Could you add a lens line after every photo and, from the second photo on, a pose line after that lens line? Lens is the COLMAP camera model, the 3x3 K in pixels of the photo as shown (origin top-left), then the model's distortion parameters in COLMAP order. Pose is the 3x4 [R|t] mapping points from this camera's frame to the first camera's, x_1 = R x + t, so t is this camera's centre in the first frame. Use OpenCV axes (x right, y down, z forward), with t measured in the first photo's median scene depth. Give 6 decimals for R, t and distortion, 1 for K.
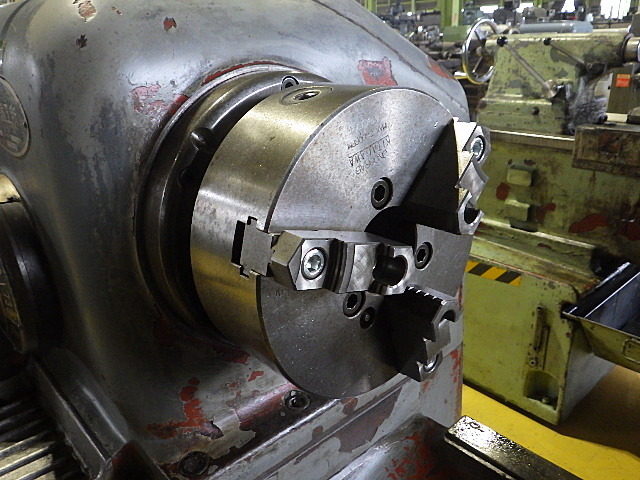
lens RADIAL K [[524.7, 0, 320.0], [0, 524.7, 240.0], [0, 0, 1]] dist [-0.002215, 0.000285]
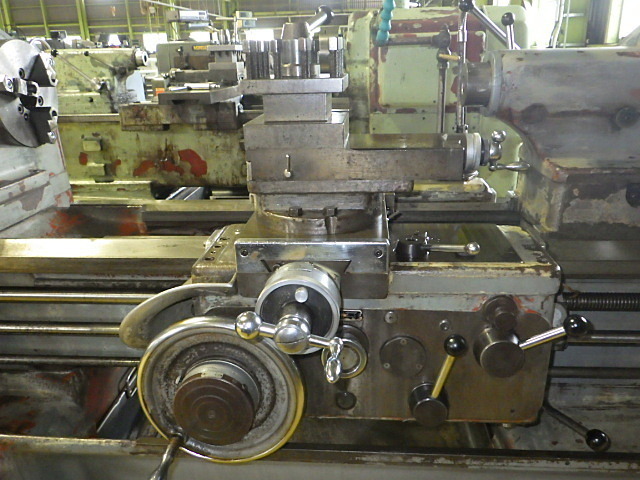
lens RADIAL K [[524.7, 0, 320.0], [0, 524.7, 240.0], [0, 0, 1]] dist [-0.002215, 0.000285]
pose [[0.726692, -0.209515, 0.654234, -0.176583], [0.245824, 0.968603, 0.037141, 0.250681], [-0.641475, 0.133836, 0.755379, -0.498249]]
